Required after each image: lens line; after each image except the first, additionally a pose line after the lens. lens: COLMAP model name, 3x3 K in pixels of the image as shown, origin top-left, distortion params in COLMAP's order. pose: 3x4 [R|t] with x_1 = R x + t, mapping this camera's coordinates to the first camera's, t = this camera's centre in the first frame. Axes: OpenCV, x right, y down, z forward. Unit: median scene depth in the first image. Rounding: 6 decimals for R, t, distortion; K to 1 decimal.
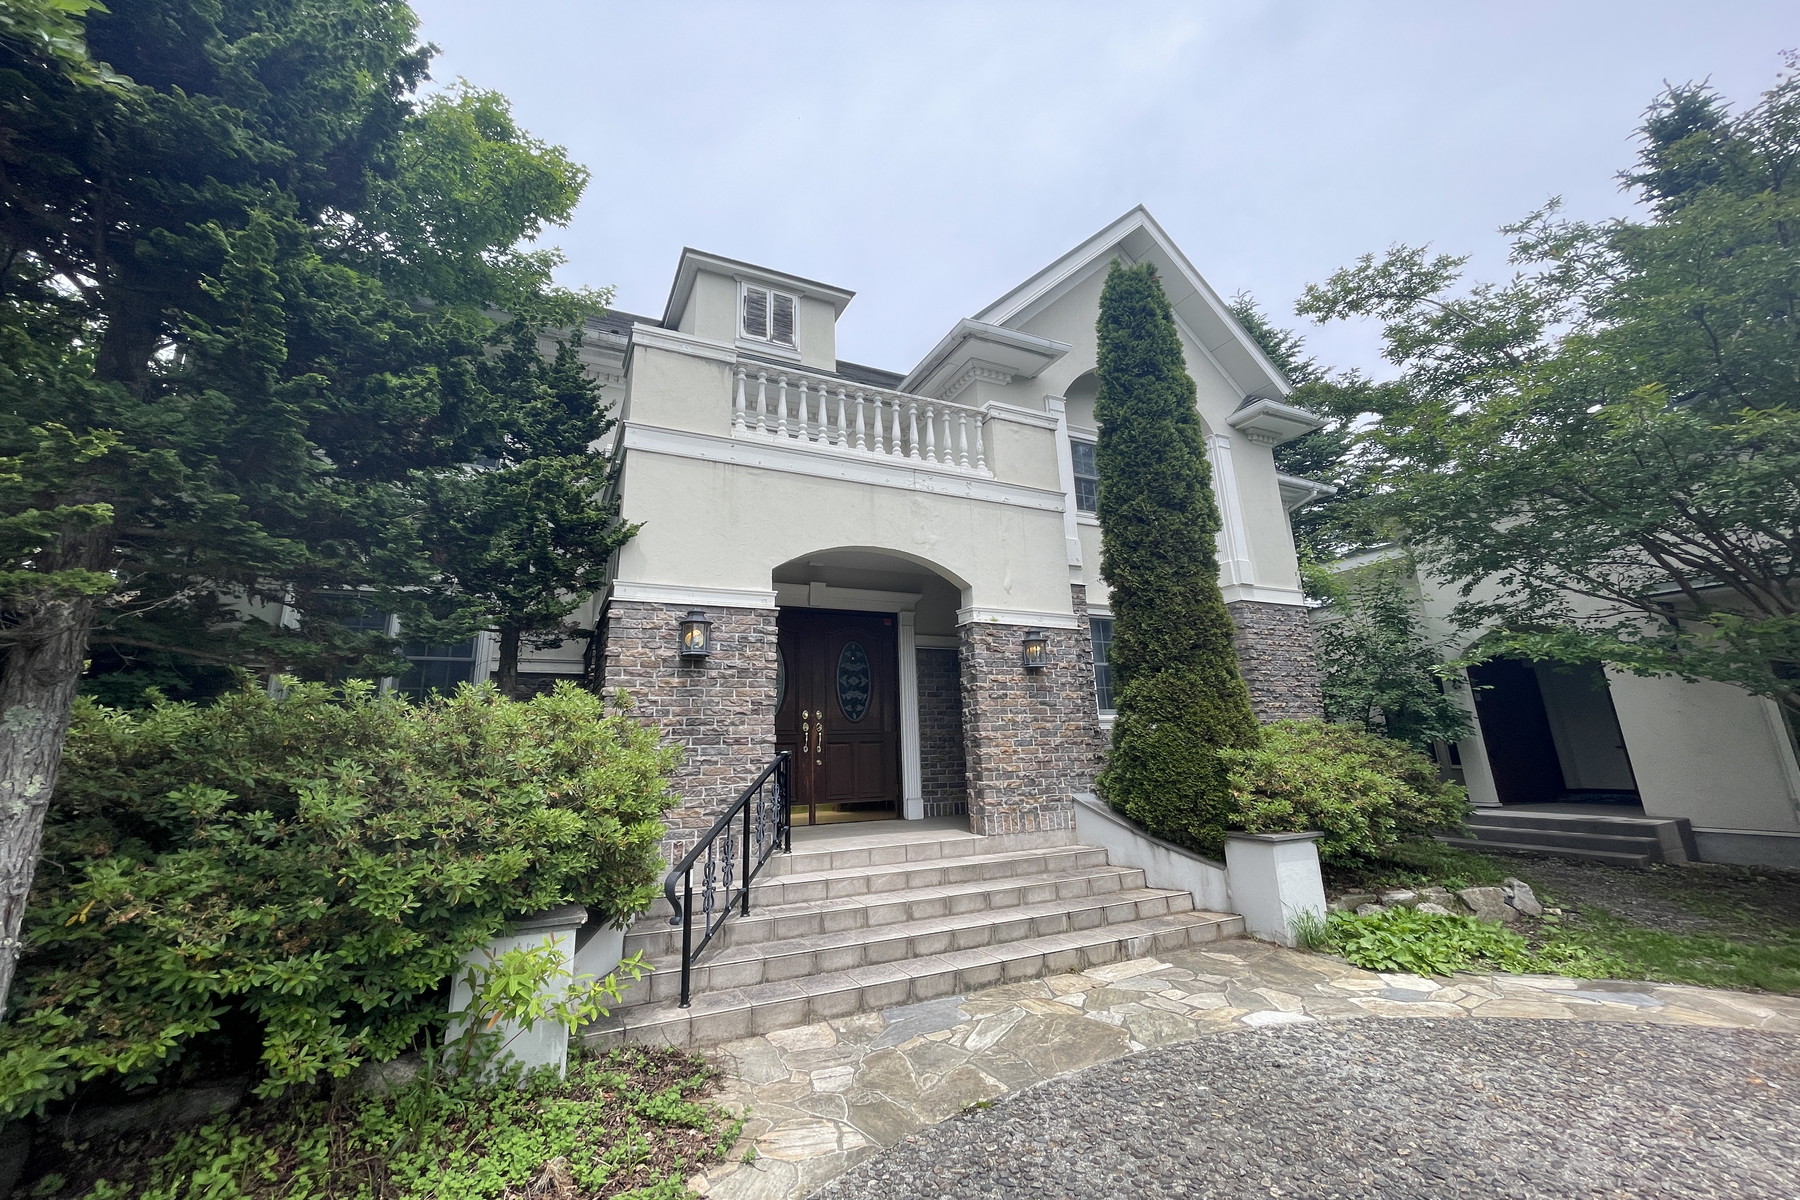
lens RADIAL K [[722.5, 0, 893.8], [0, 722.5, 563.3], [0, 0, 1]] dist [-0.008340, 0.000093]
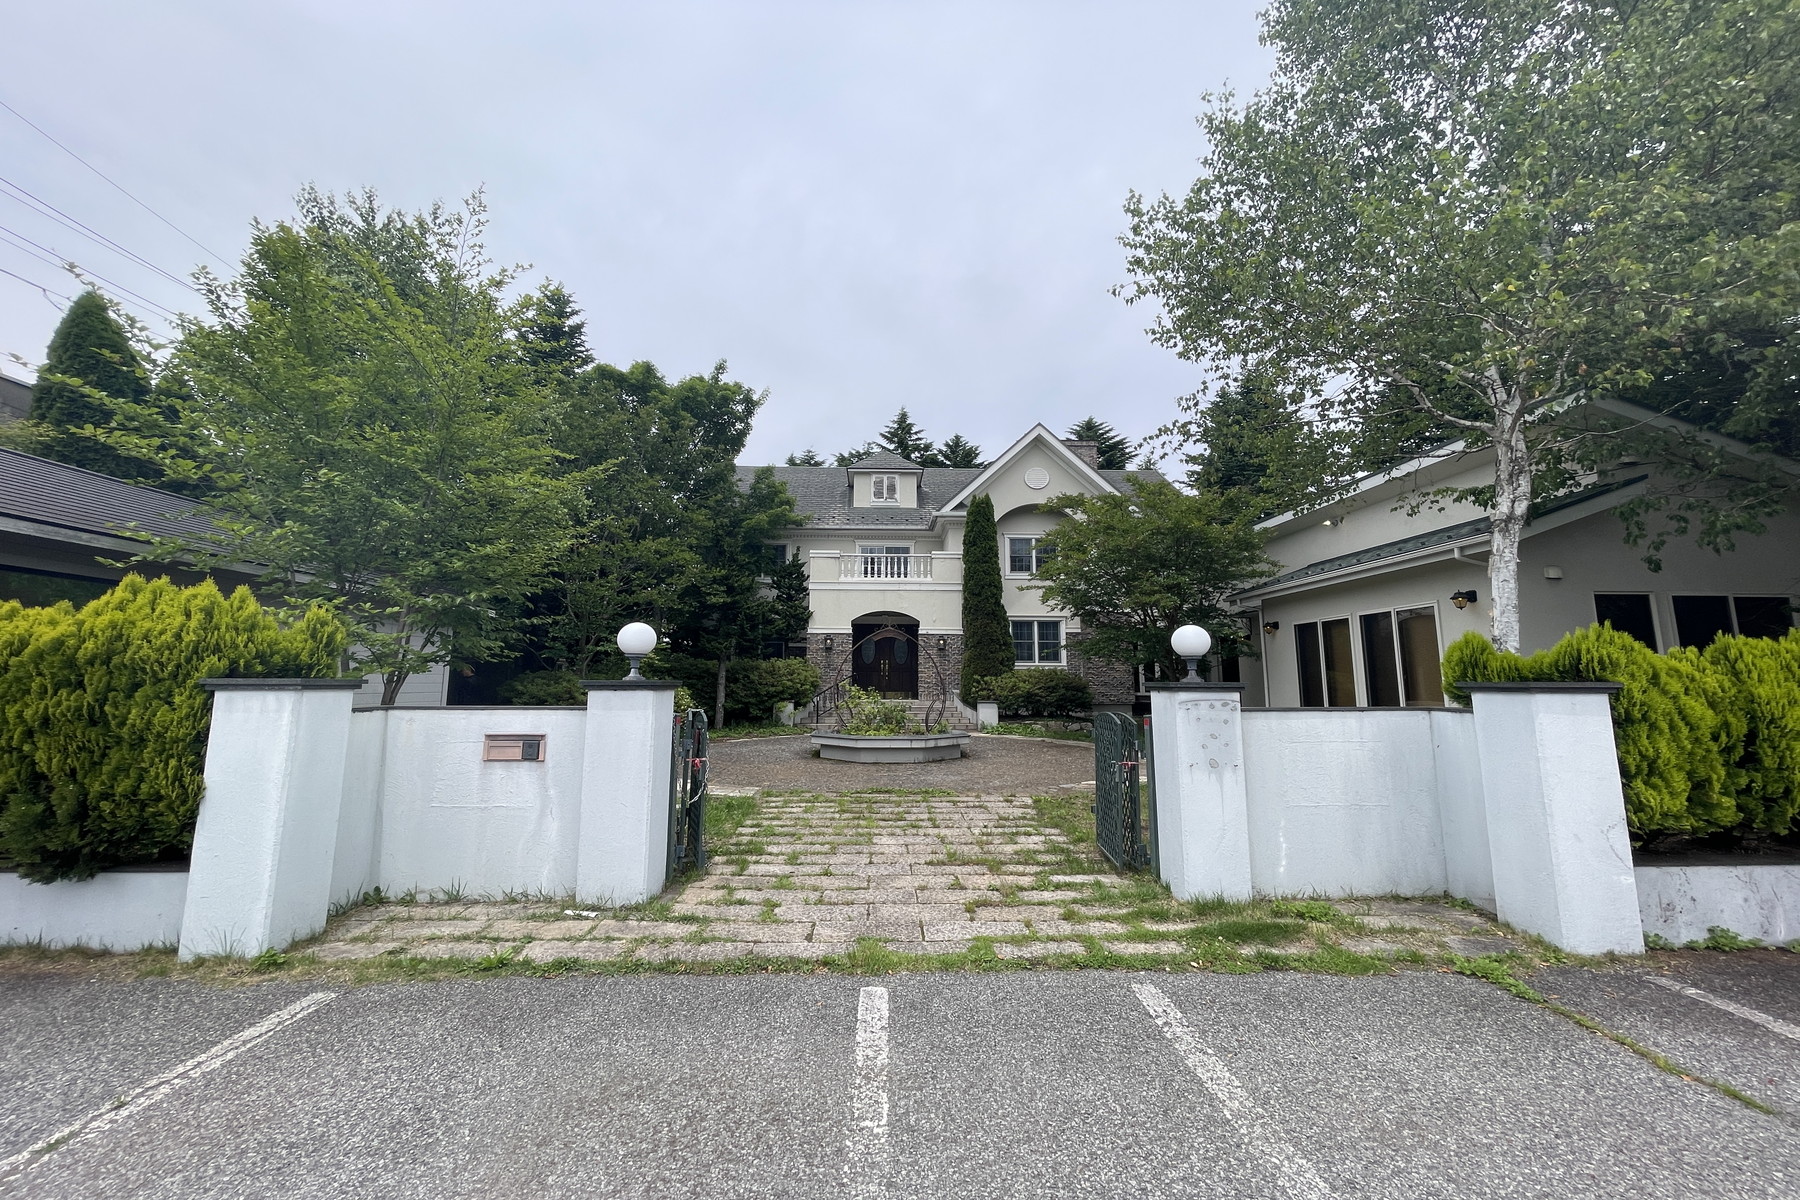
lens RADIAL K [[722.5, 0, 893.8], [0, 722.5, 563.3], [0, 0, 1]] dist [-0.008340, 0.000093]
pose [[0.911643, -0.038205, -0.409204, 1.343434], [0.076026, 0.994163, 0.076555, -0.480551], [0.403891, -0.100901, 0.909226, -1.884617]]
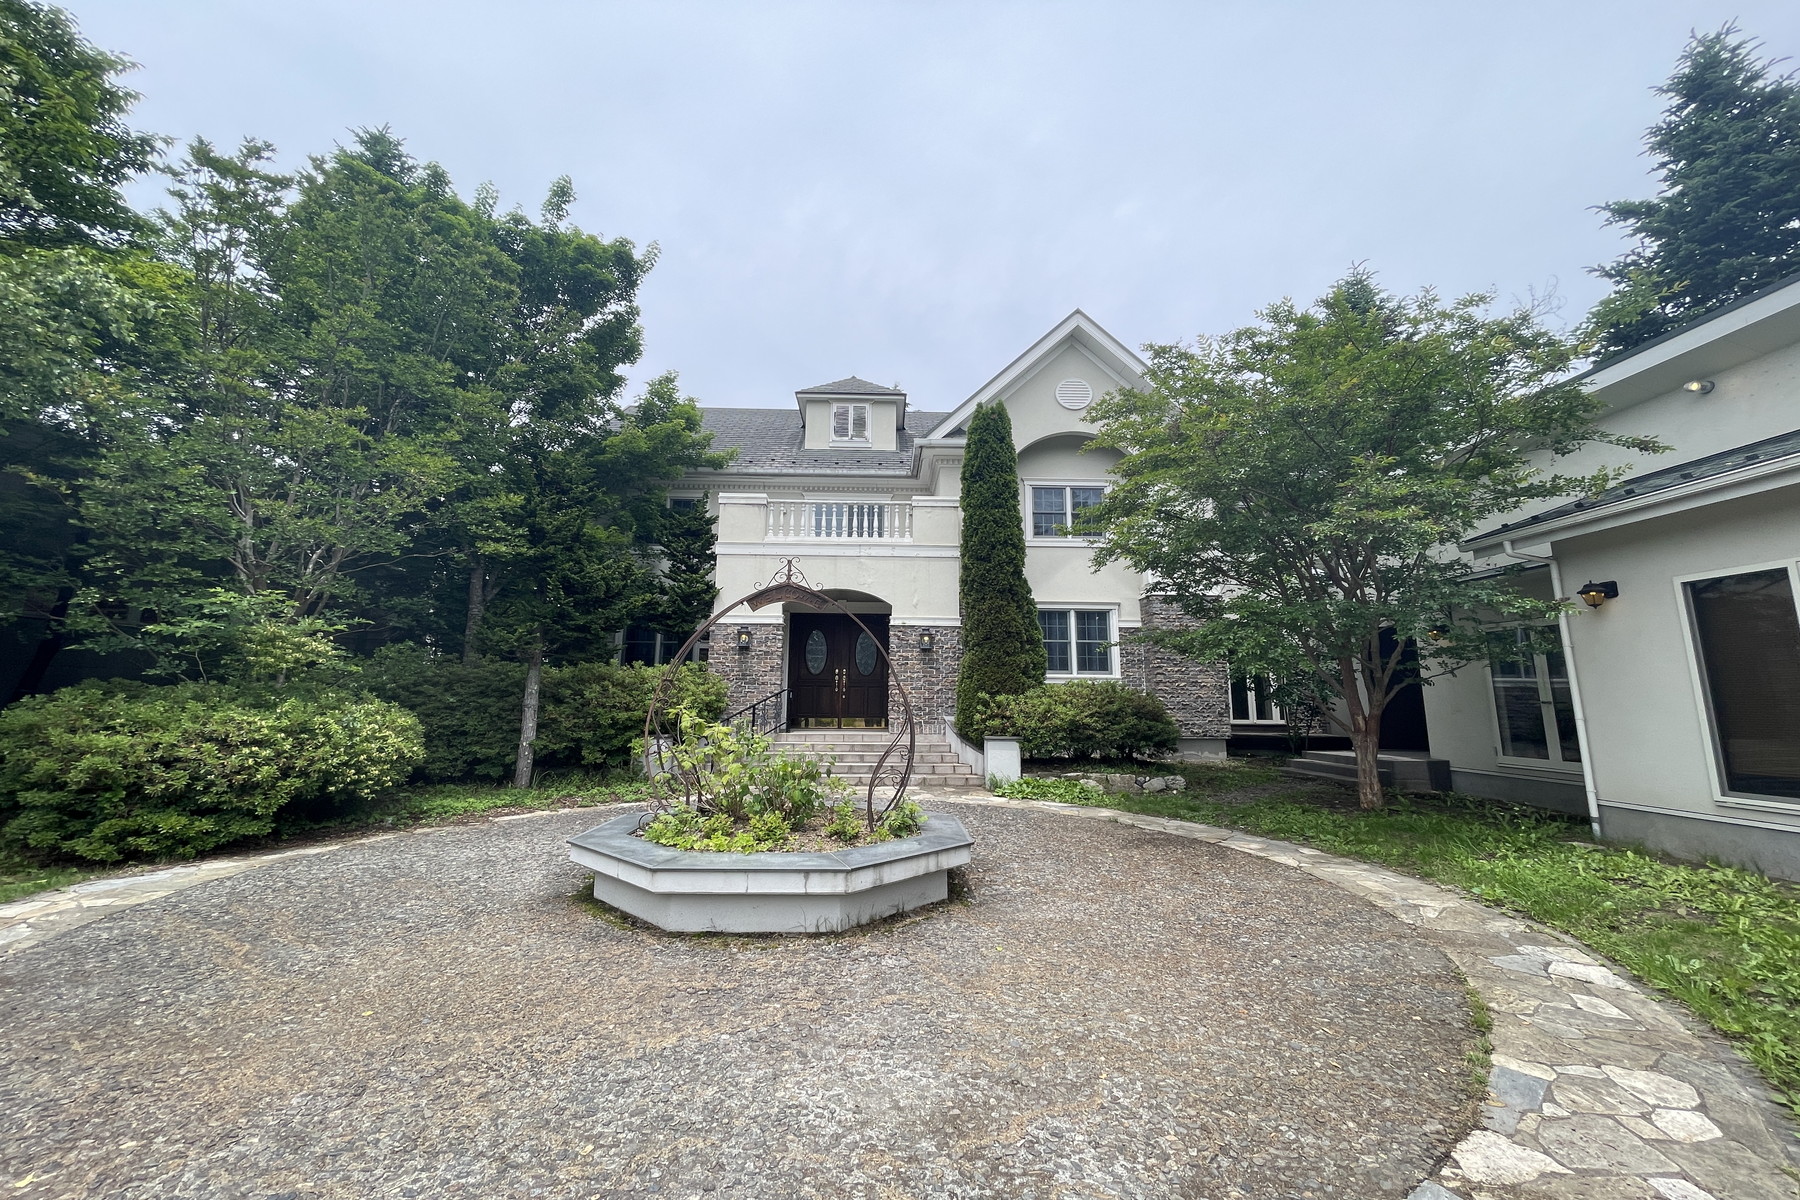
lens RADIAL K [[722.5, 0, 893.8], [0, 722.5, 563.3], [0, 0, 1]] dist [-0.008340, 0.000093]
pose [[0.910078, -0.044659, -0.412023, 0.958806], [0.073013, 0.995904, 0.053327, -0.190696], [0.407954, -0.078615, 0.909612, -0.749057]]
